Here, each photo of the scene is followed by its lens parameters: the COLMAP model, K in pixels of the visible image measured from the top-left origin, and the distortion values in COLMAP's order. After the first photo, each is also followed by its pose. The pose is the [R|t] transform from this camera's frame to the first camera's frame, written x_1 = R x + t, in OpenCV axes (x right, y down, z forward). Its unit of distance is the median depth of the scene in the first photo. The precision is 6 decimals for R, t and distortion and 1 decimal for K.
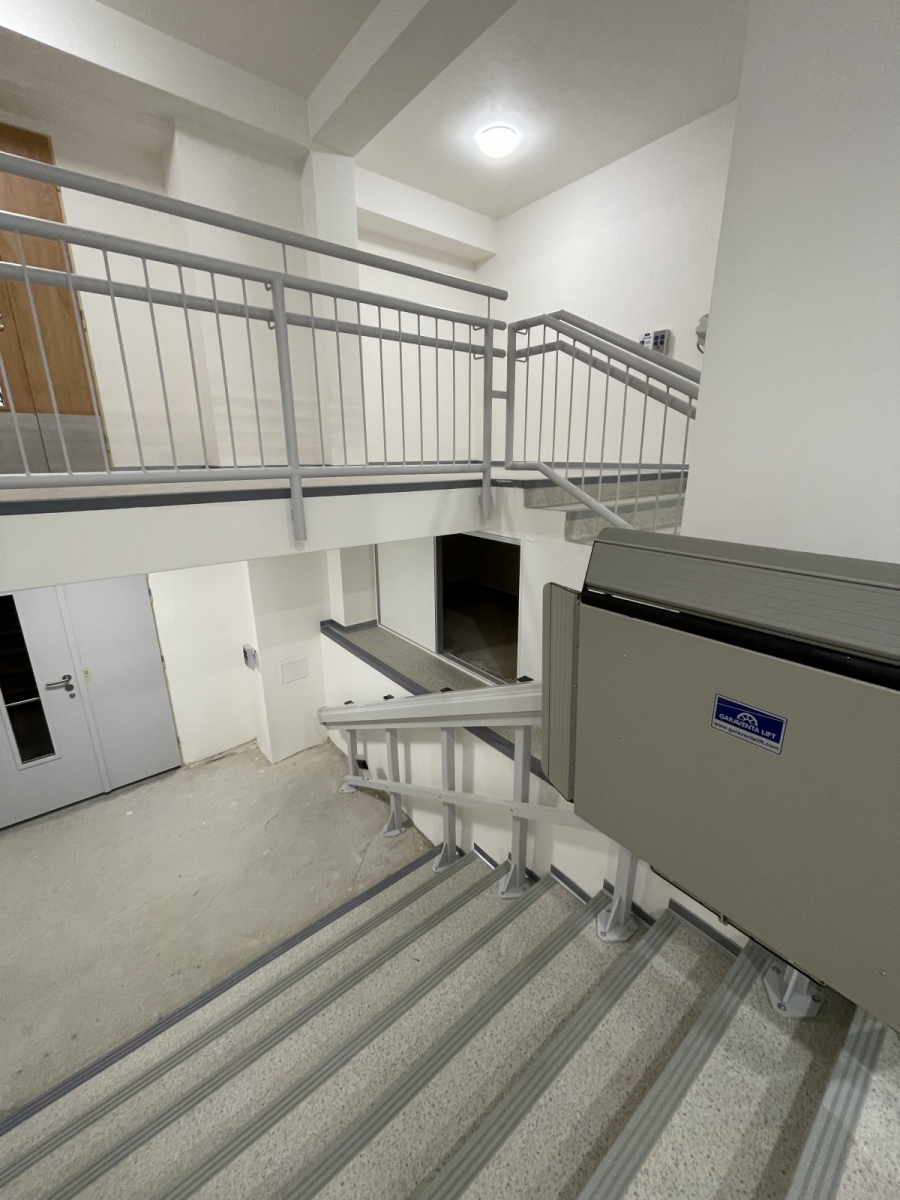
lens RADIAL K [[490.8, 0, 450.0], [0, 490.8, 600.0], [0, 0, 1]] dist [-0.001475, -0.000193]
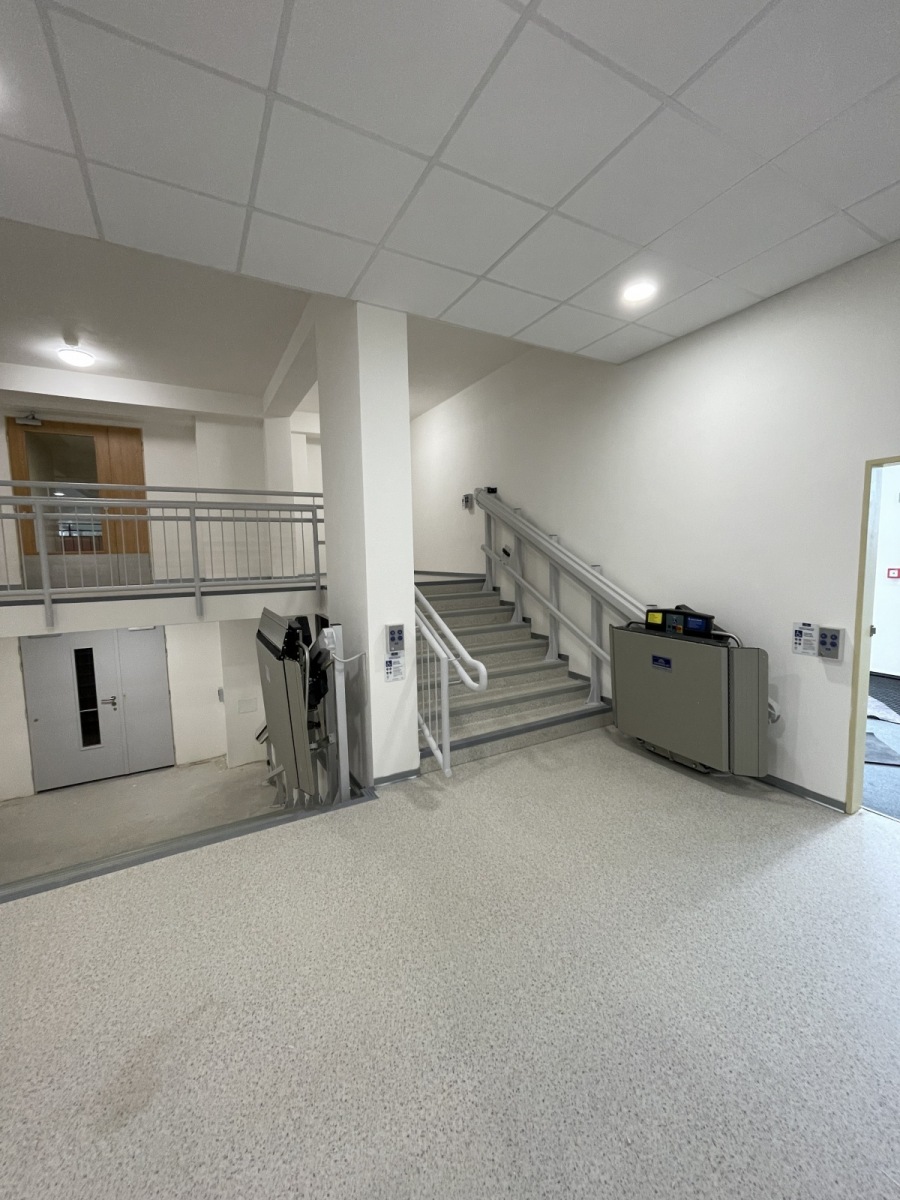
lens RADIAL K [[487.9, 0, 450.0], [0, 487.9, 600.0], [0, 0, 1]] dist [-0.000122, 0.000119]
pose [[0.982089, -0.003565, -0.188382, 0.745231], [-0.033240, 0.980861, -0.191851, 0.113552], [0.185460, 0.194676, 0.963175, -0.534342]]
